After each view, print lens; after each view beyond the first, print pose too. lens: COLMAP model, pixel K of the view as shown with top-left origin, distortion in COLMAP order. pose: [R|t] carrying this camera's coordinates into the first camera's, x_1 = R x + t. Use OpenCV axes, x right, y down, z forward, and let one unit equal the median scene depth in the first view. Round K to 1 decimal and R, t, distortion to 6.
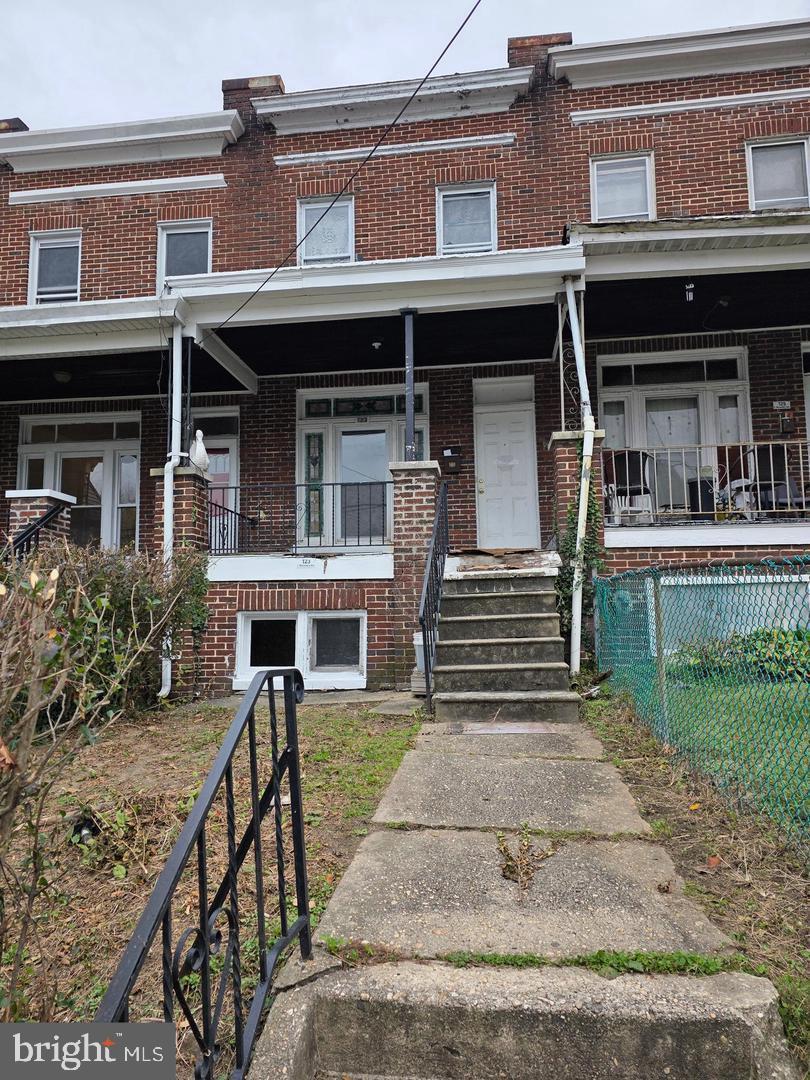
lens RADIAL K [[733.4, 0, 401.4], [0, 733.4, 545.4], [0, 0, 1]] dist [0.038167, -0.021792]
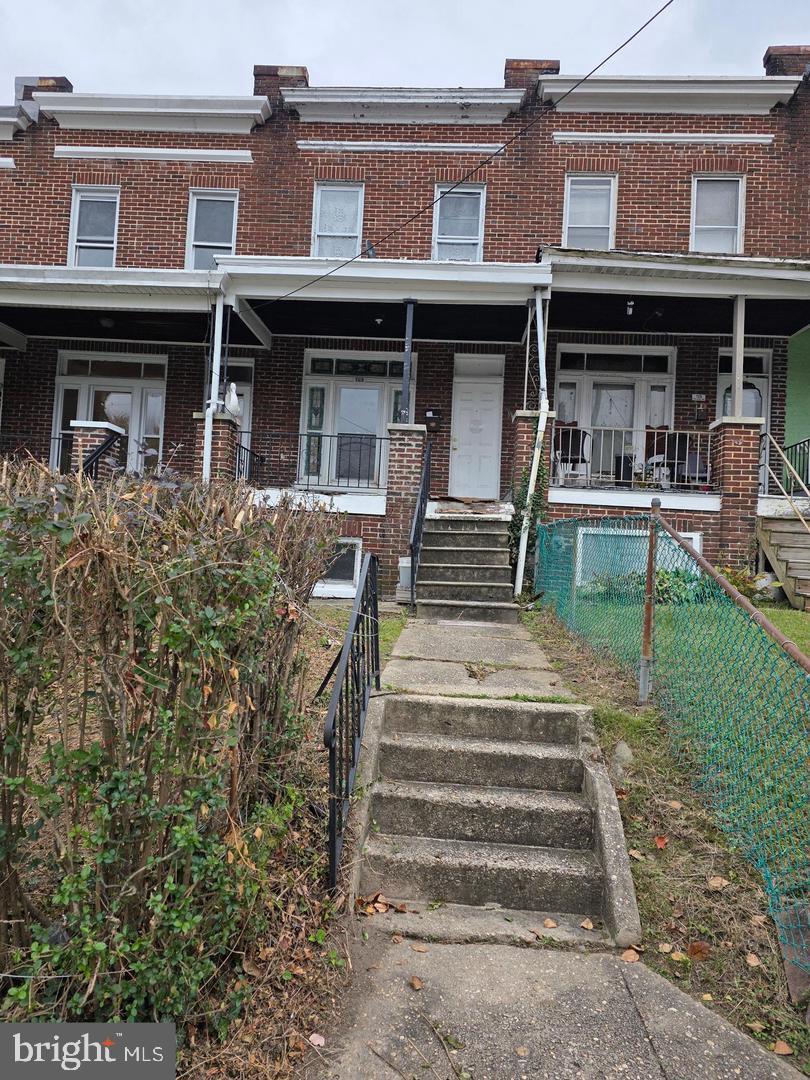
lens RADIAL K [[733.4, 0, 409.5], [0, 733.4, 537.1], [0, 0, 1]] dist [0.038167, -0.021792]
pose [[0.994930, 0.067411, 0.074639, -0.045524], [-0.072414, 0.995156, 0.066488, -0.003169], [-0.069795, -0.071556, 0.994992, -0.210029]]
